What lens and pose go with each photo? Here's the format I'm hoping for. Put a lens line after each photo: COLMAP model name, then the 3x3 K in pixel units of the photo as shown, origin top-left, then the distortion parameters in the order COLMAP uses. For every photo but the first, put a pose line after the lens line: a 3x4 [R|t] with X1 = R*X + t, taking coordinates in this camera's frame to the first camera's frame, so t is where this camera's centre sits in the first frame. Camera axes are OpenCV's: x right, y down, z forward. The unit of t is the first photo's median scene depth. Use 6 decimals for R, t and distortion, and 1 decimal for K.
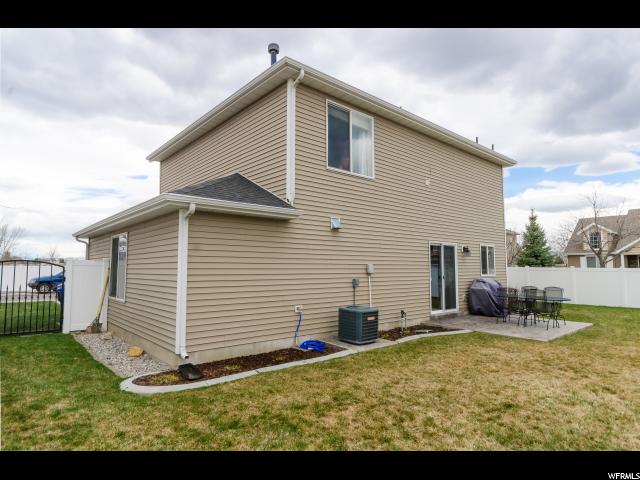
lens RADIAL K [[373.5, 0, 320.0], [0, 373.5, 240.0], [0, 0, 1]] dist [0.000516, 0.000122]
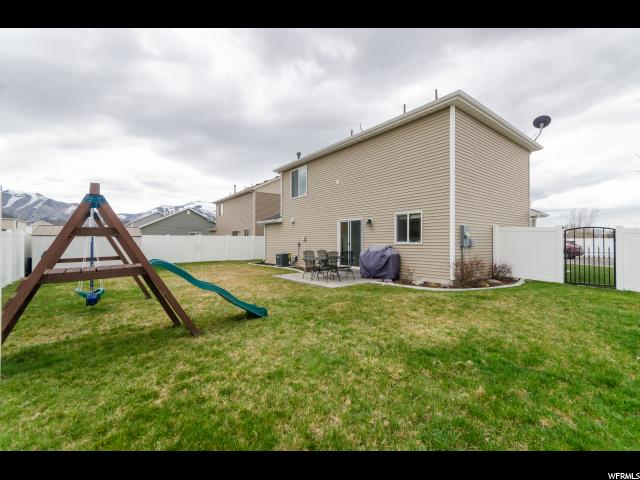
lens RADIAL K [[277.2, 0, 320.0], [0, 277.2, 240.0], [0, 0, 1]] dist [-0.000243, -0.000030]
pose [[-0.052777, 0.006594, -0.998585, 1.432970], [0.090856, 0.995862, 0.001774, 0.075949], [0.994465, -0.090634, -0.053158, 0.958382]]
